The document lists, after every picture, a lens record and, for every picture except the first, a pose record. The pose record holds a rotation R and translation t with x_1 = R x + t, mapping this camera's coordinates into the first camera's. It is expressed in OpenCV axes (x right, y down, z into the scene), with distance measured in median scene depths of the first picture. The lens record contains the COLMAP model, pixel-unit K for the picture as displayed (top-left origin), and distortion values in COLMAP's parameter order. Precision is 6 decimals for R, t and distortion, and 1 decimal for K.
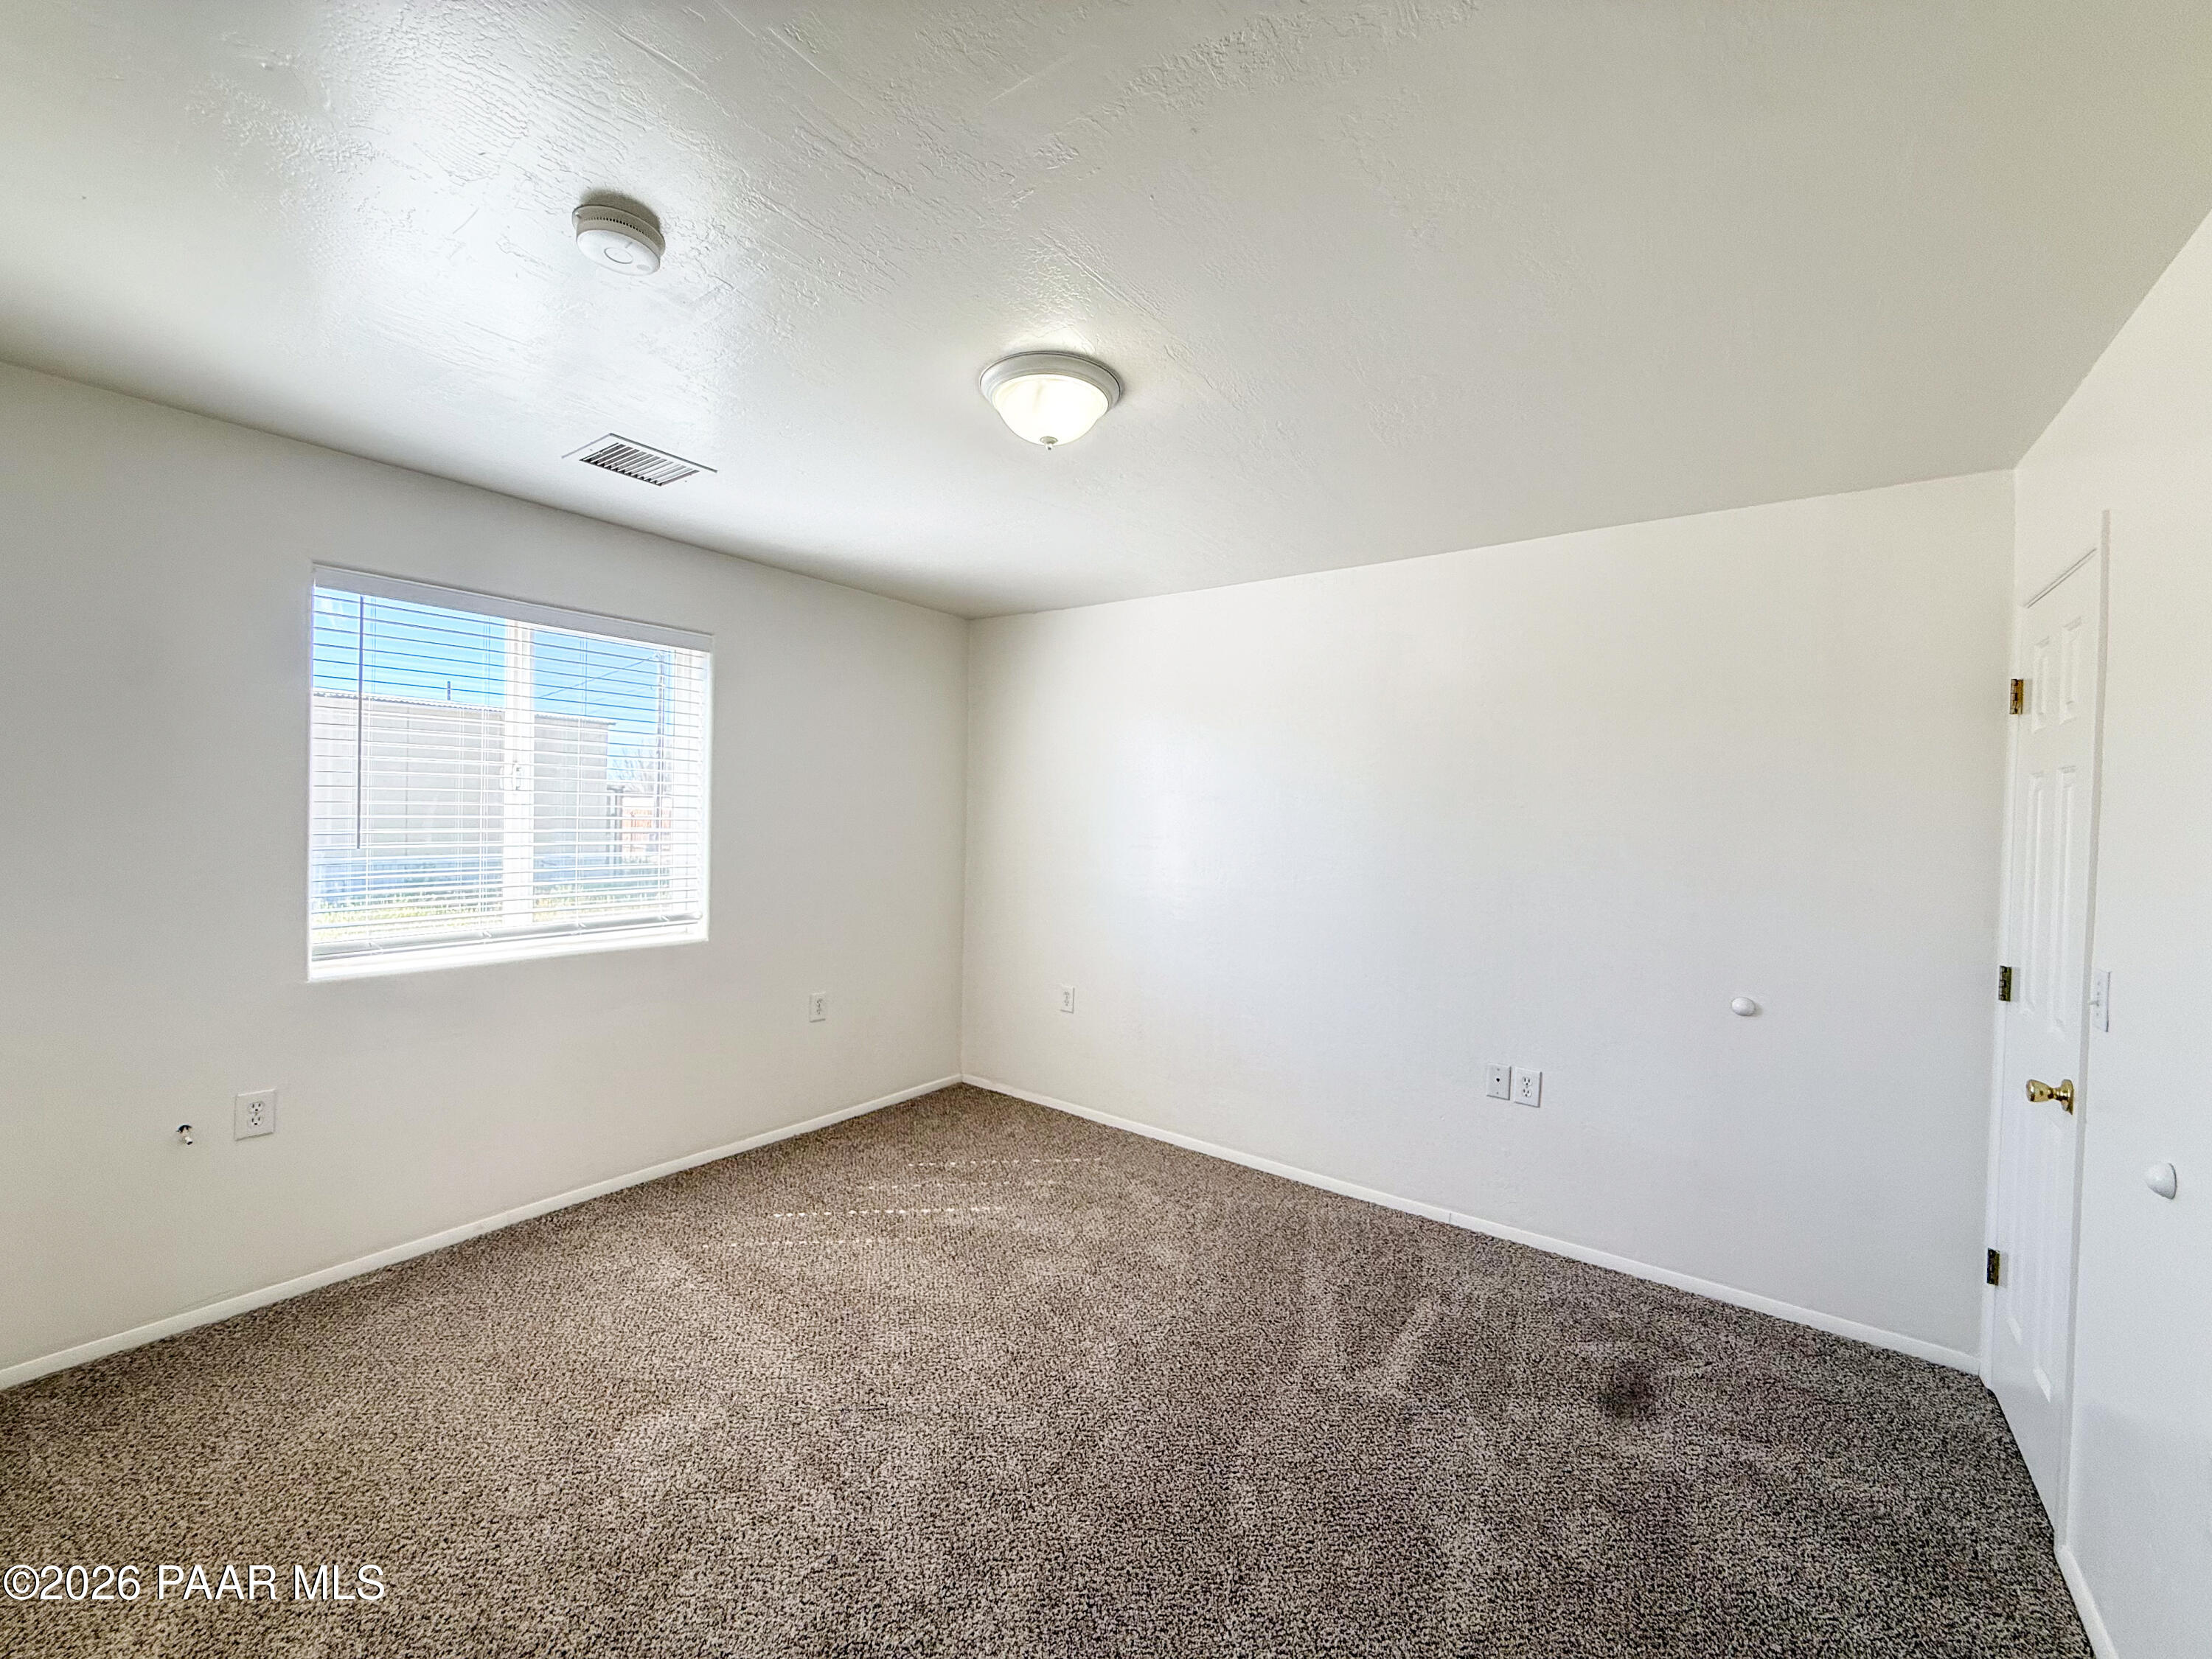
lens RADIAL K [[881.9, 0, 1084.8], [0, 881.9, 828.8], [0, 0, 1]] dist [-0.001595, 0.000738]
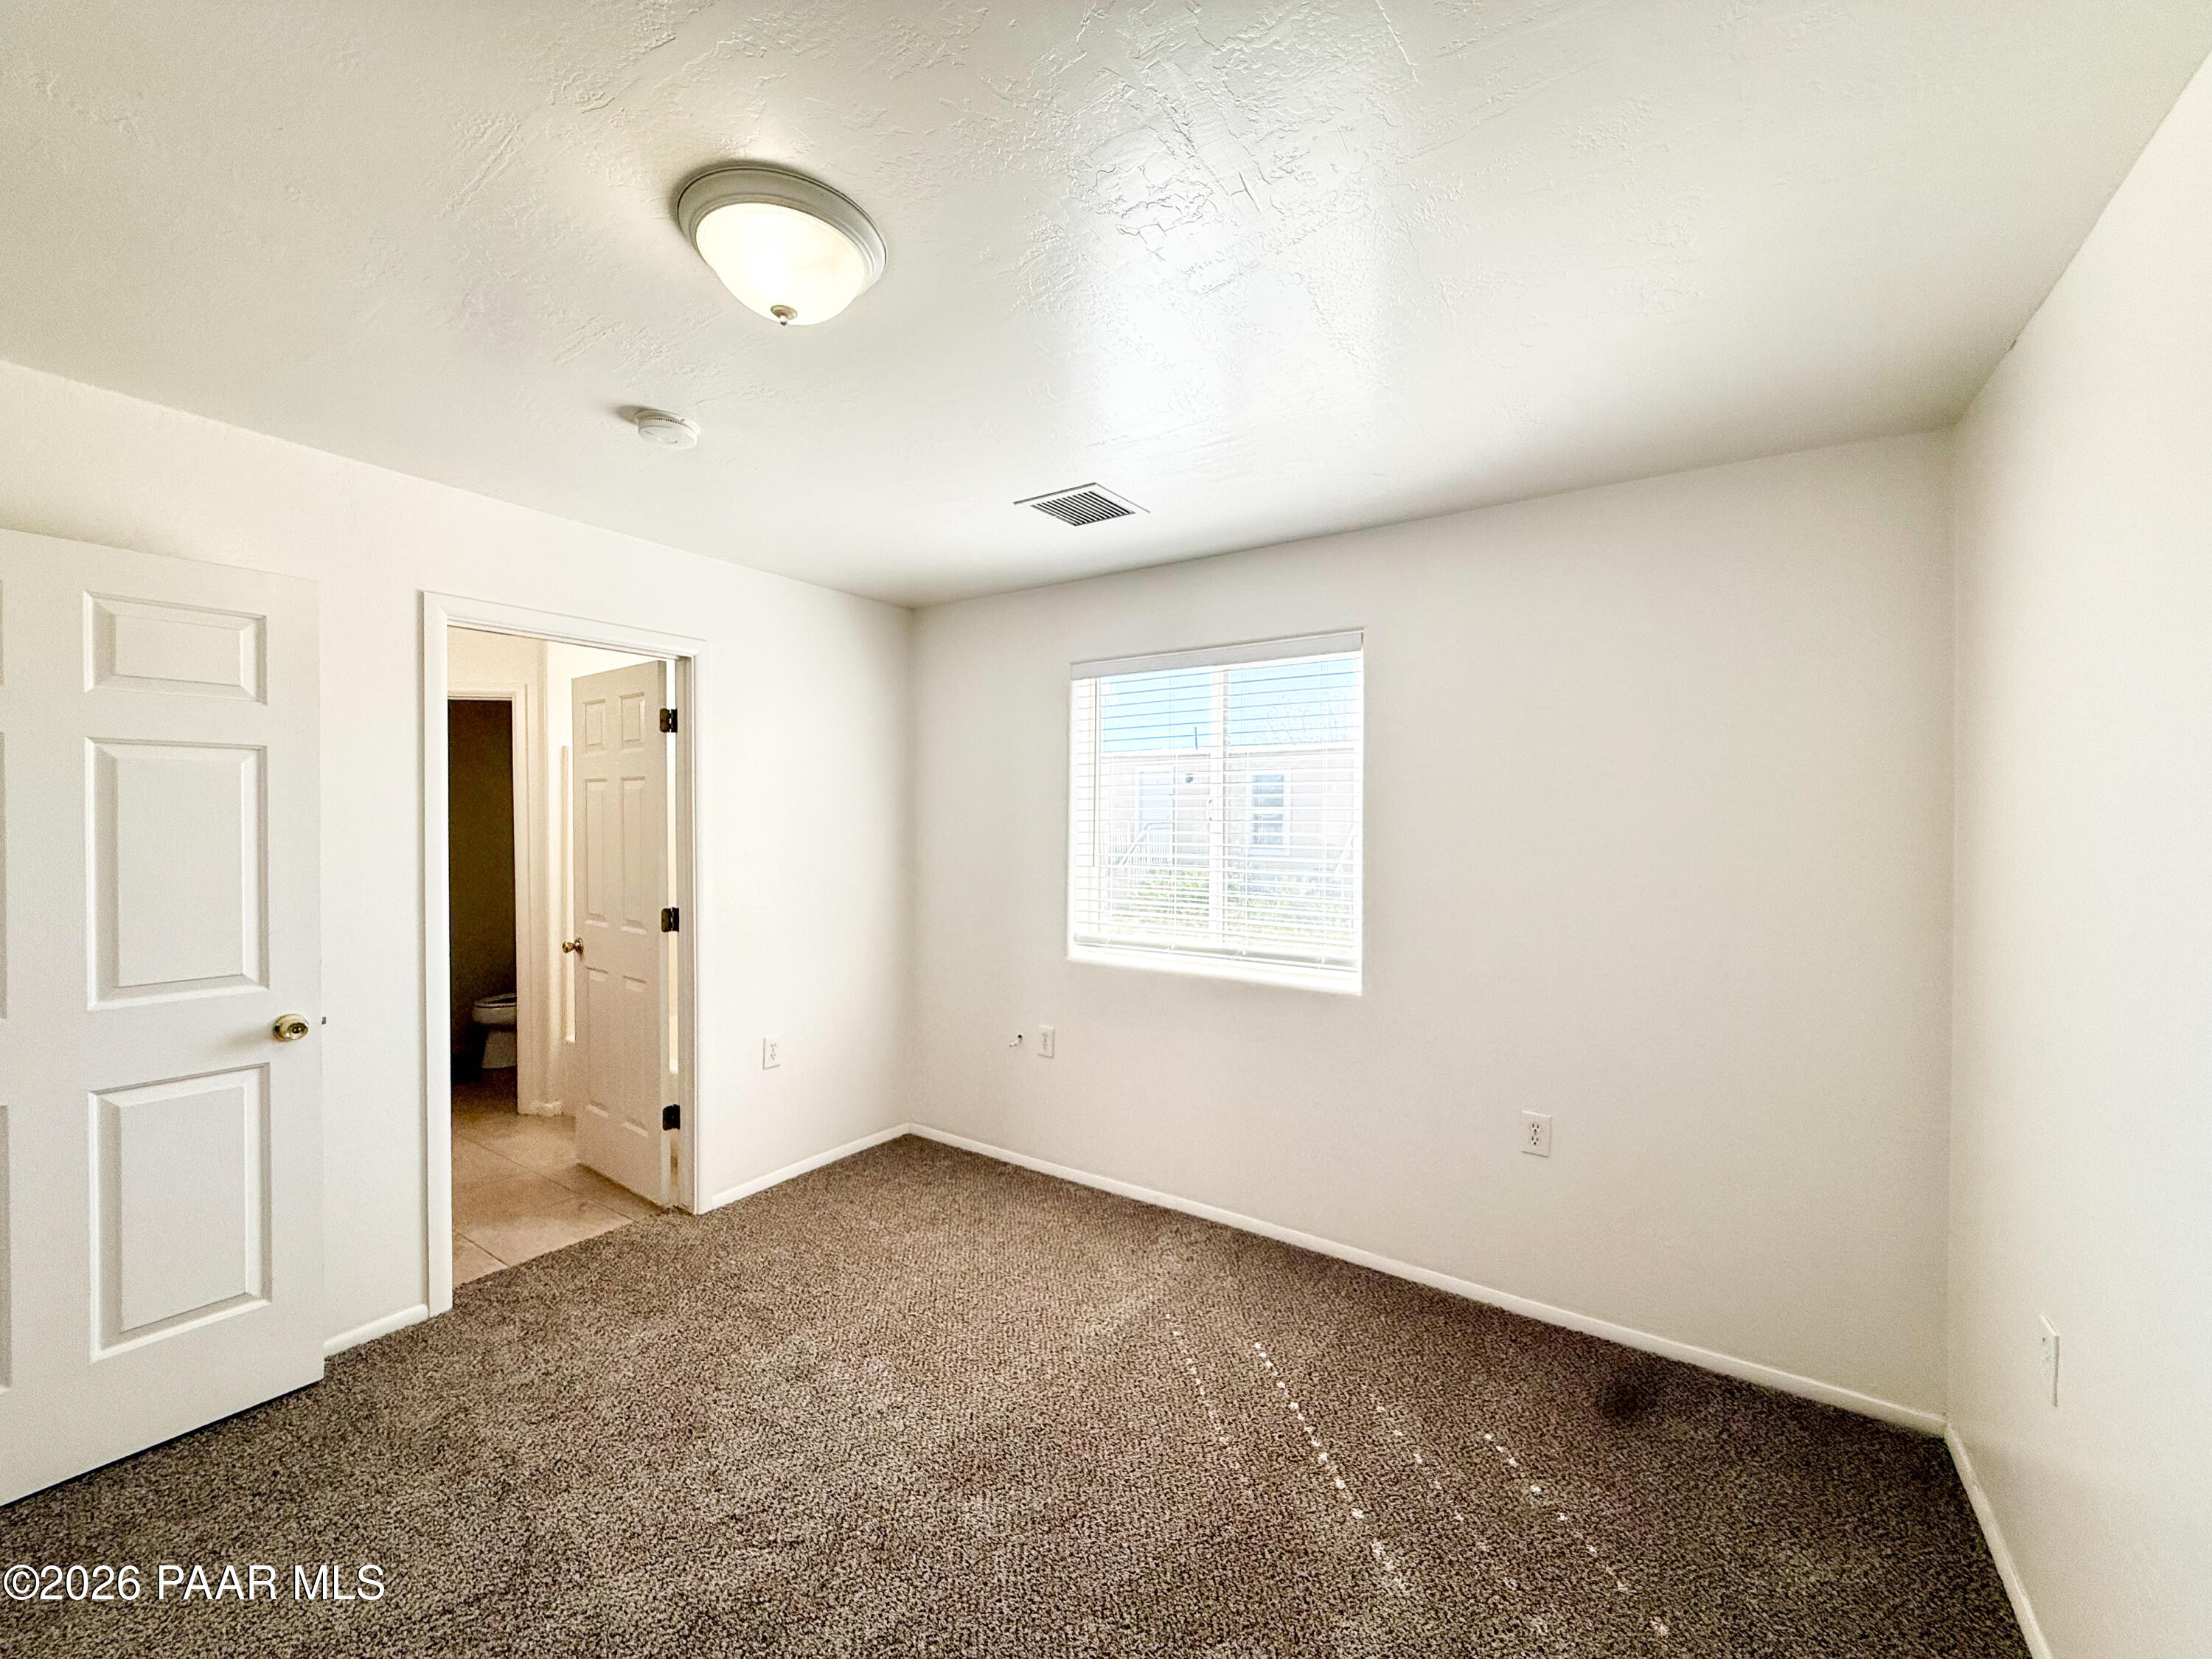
lens RADIAL K [[881.9, 0, 1085.9], [0, 881.9, 823.0], [0, 0, 1]] dist [-0.001595, 0.000738]
pose [[0.041228, -0.014296, -0.999048, 0.450449], [-0.020918, 0.999666, -0.015168, -0.020274], [0.998931, 0.021523, 0.040915, 0.800238]]
